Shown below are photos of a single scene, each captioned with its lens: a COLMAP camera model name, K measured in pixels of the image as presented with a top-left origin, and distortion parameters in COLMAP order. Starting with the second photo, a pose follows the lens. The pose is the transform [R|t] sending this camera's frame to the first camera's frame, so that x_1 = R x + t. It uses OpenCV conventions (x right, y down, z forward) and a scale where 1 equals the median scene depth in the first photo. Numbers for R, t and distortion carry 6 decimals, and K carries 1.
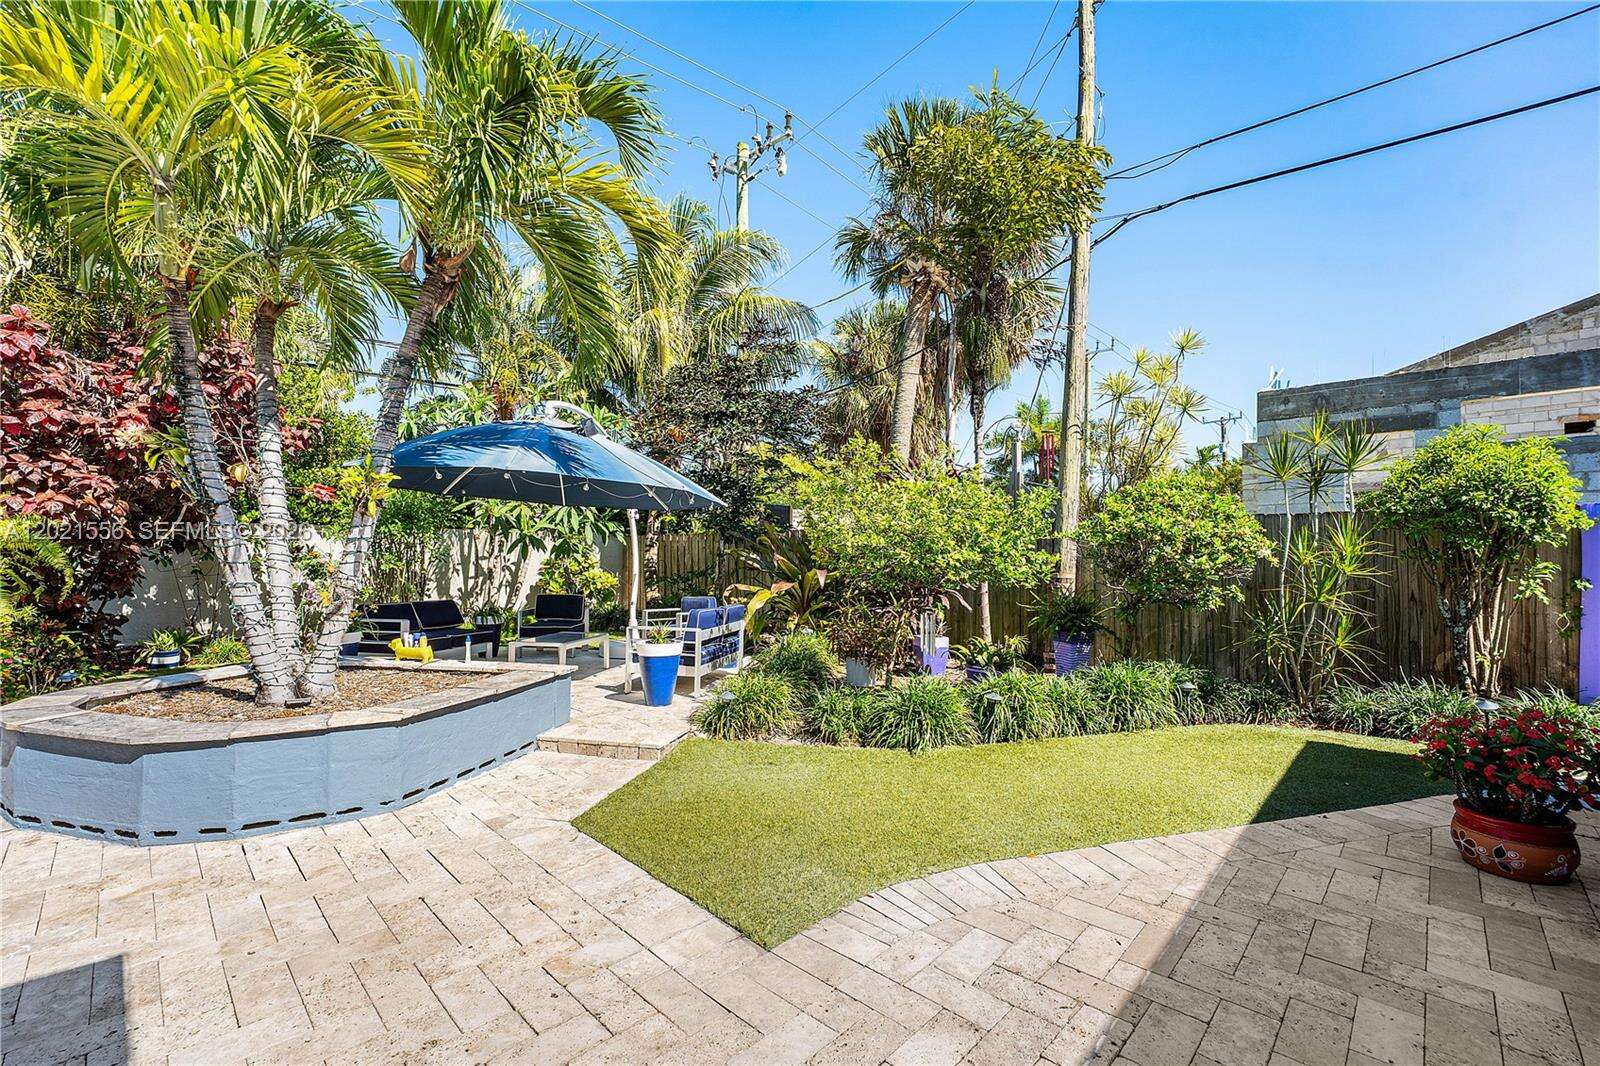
lens RADIAL K [[676.4, 0, 799.4], [0, 676.4, 550.4], [0, 0, 1]] dist [-0.022759, 0.000640]
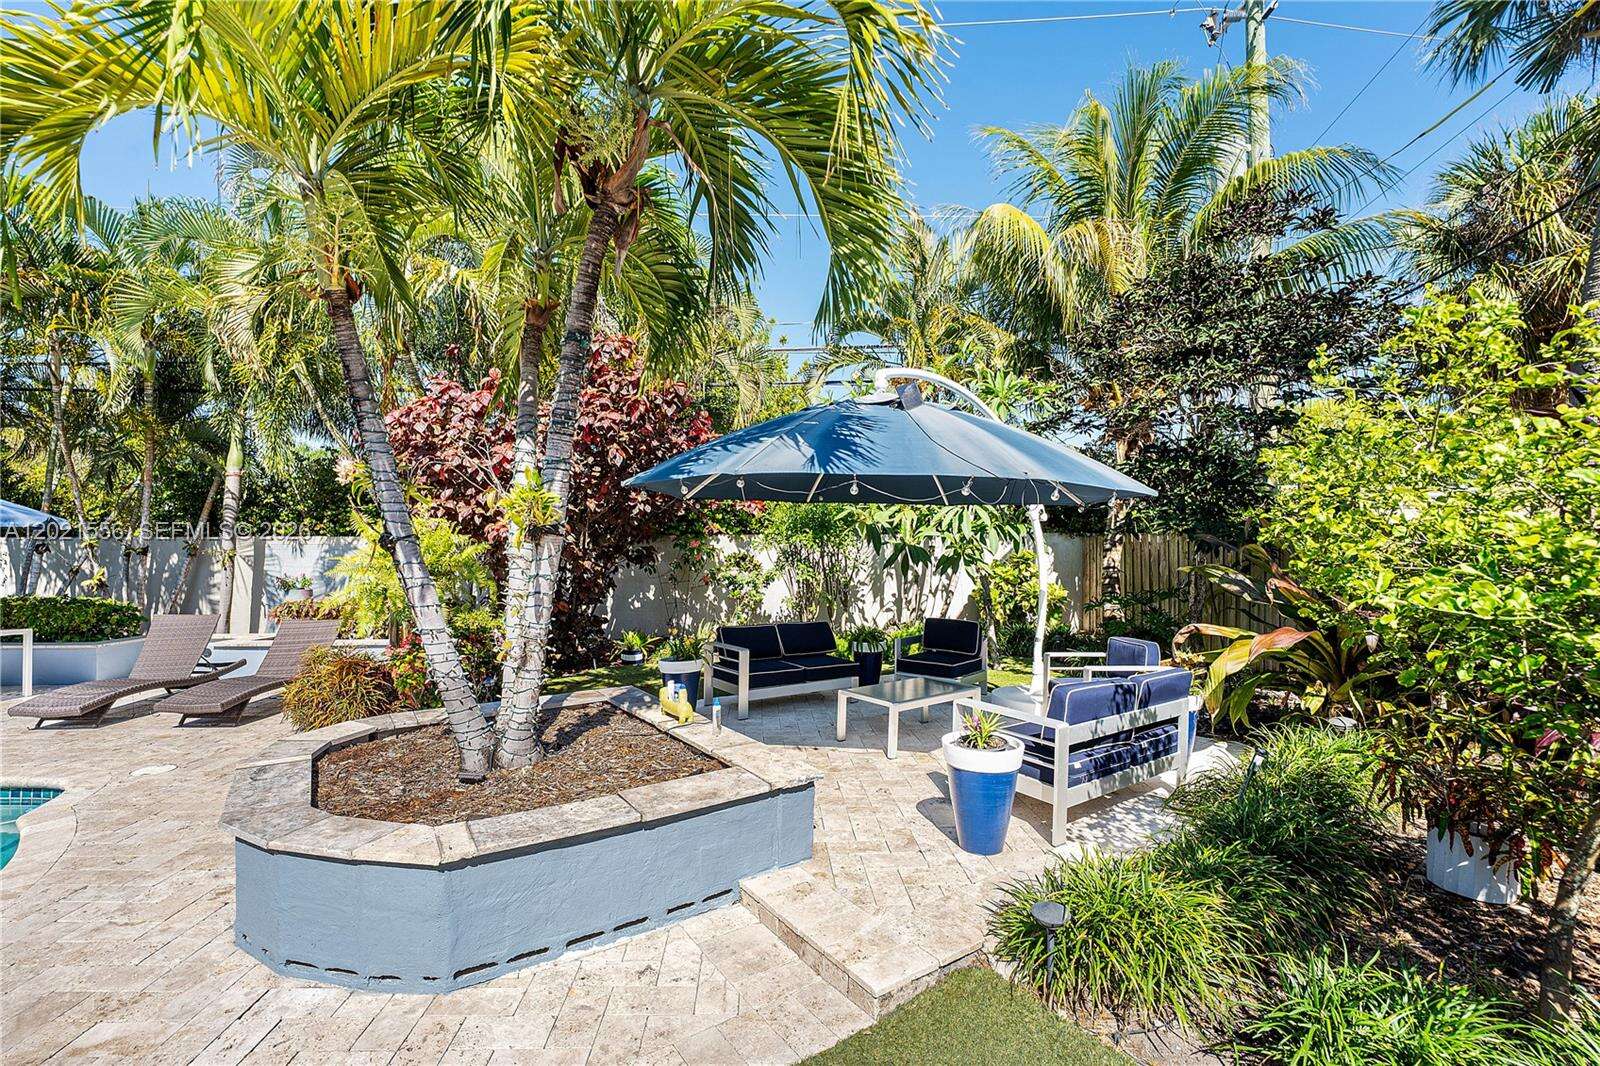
lens RADIAL K [[668.6, 0, 796.4], [0, 668.6, 551.1], [0, 0, 1]] dist [-0.022281, 0.000602]
pose [[0.732897, -0.004055, -0.680328, 0.069286], [0.013133, 0.999880, 0.008188, -0.036172], [0.680213, -0.014936, 0.732862, 0.472665]]
